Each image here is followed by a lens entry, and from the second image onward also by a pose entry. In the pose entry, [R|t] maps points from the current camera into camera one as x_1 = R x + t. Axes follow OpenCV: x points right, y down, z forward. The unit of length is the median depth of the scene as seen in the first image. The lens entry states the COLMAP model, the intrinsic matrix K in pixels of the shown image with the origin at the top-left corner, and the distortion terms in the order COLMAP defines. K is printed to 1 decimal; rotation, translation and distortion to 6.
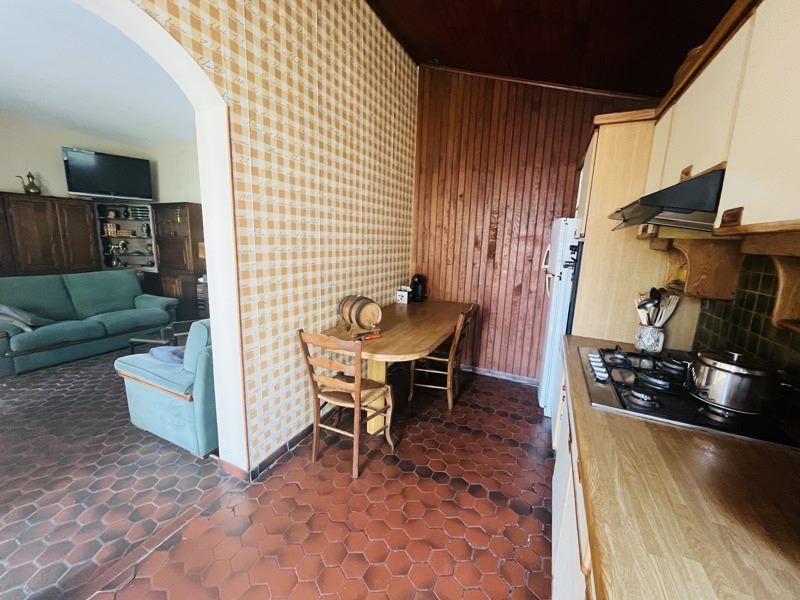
lens RADIAL K [[321.1, 0, 396.4], [0, 321.1, 298.8], [0, 0, 1]] dist [-0.001649, -0.000214]
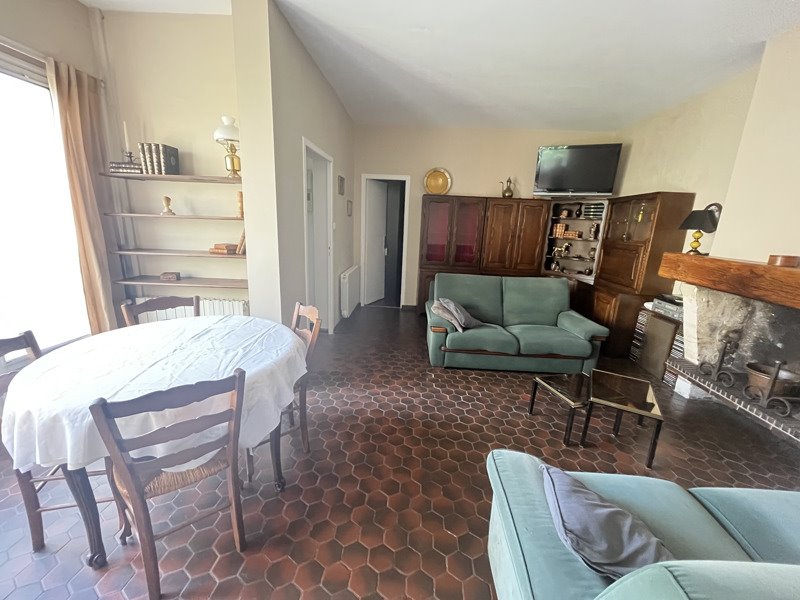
lens RADIAL K [[321.1, 0, 398.3], [0, 321.1, 298.3], [0, 0, 1]] dist [-0.001649, -0.000214]
pose [[0.372685, 0.200991, -0.905930, -0.192228], [-0.197315, 0.971101, 0.134277, -0.060693], [0.906737, 0.128711, 0.401573, 0.239902]]
